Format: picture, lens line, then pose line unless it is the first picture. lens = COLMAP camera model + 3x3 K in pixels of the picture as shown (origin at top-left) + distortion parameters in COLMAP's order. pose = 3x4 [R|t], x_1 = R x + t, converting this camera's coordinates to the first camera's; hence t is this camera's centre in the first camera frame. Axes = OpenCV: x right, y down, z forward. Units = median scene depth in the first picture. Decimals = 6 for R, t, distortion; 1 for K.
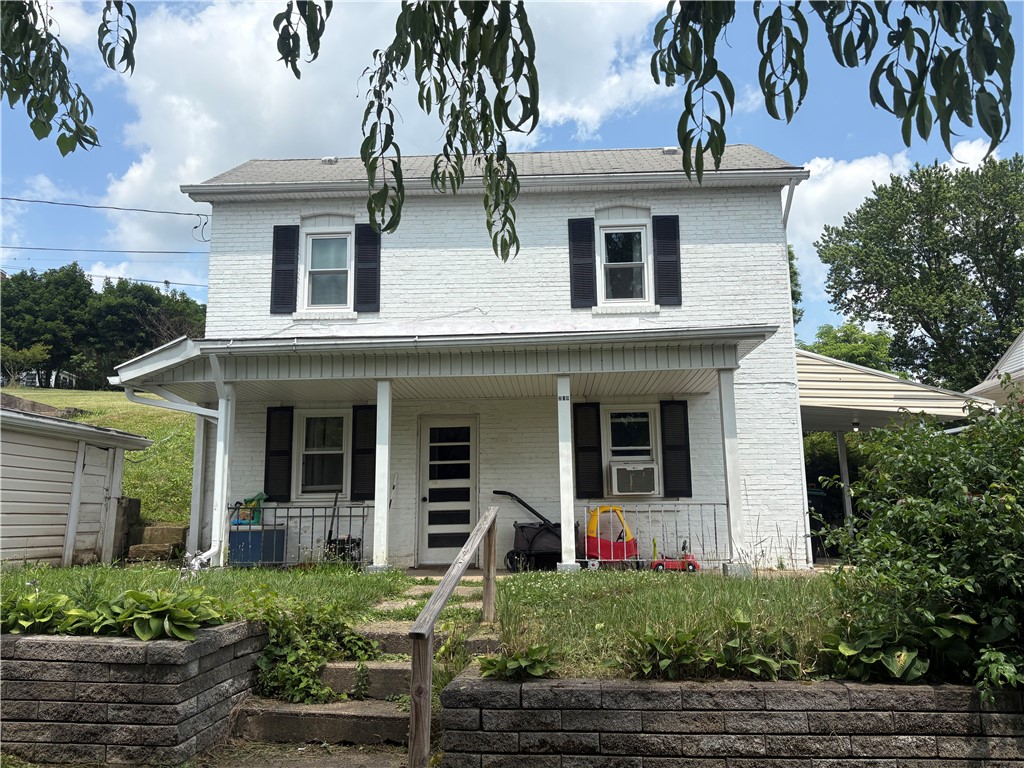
lens RADIAL K [[776.9, 0, 512.0], [0, 776.9, 384.0], [0, 0, 1]] dist [0.028060, -0.011581]
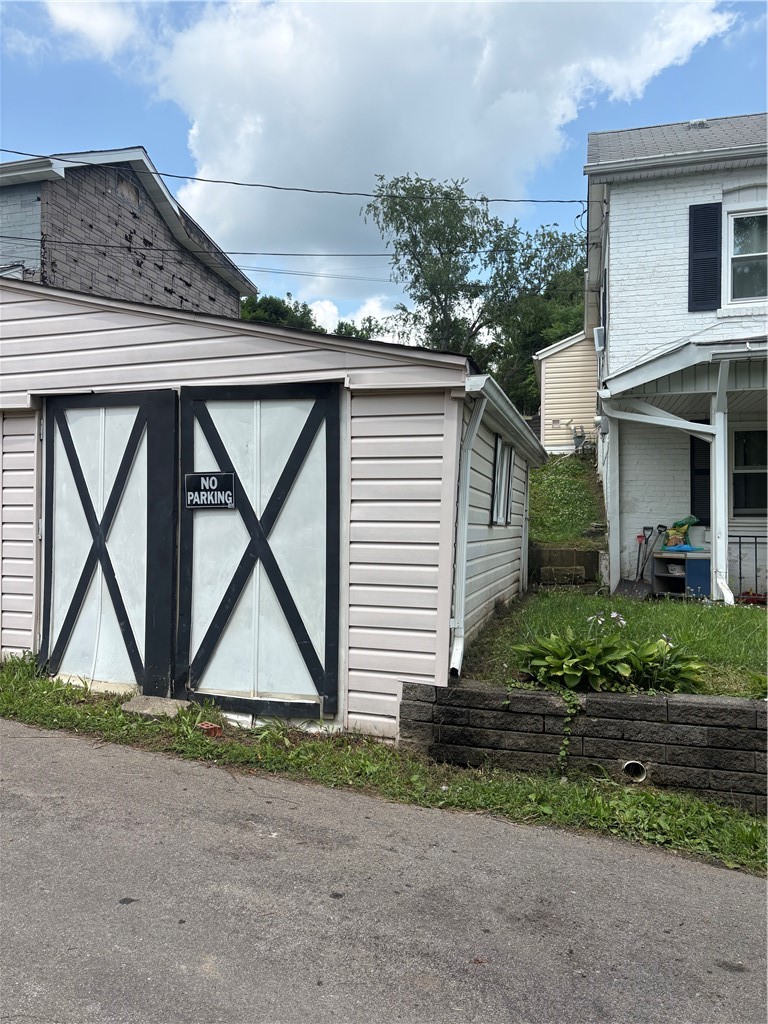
lens RADIAL K [[776.9, 0, 384.0], [0, 776.9, 512.0], [0, 0, 1]] dist [0.028060, -0.011581]
pose [[0.971941, 0.013749, -0.234824, -0.431976], [0.022974, 0.987969, 0.152938, -0.010620], [0.234101, -0.154041, 0.959931, 0.049196]]
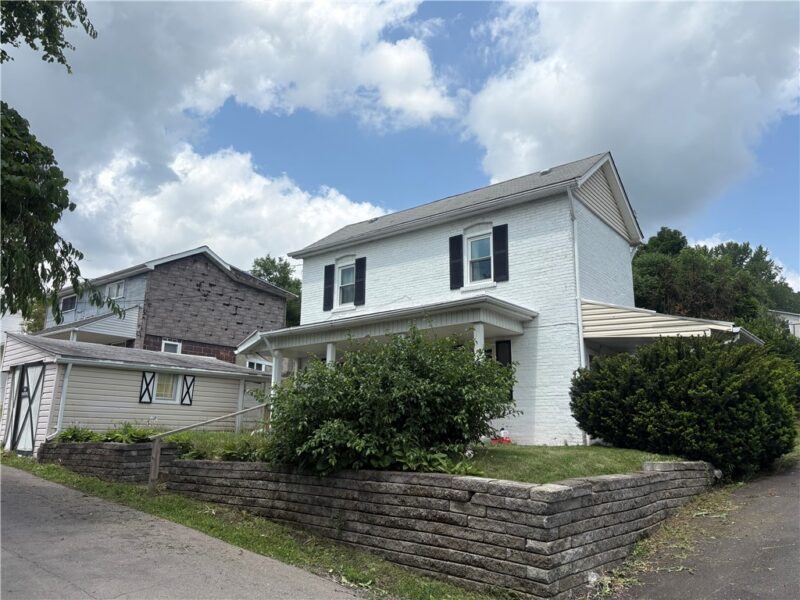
lens RADIAL K [[607.0, 0, 400.0], [0, 607.0, 300.0], [0, 0, 1]] dist [0.028060, -0.011581]
pose [[0.812188, -0.111900, -0.572564, 0.729283], [0.085356, 0.993664, -0.073120, 0.010900], [0.577118, 0.010515, 0.816593, -0.142196]]
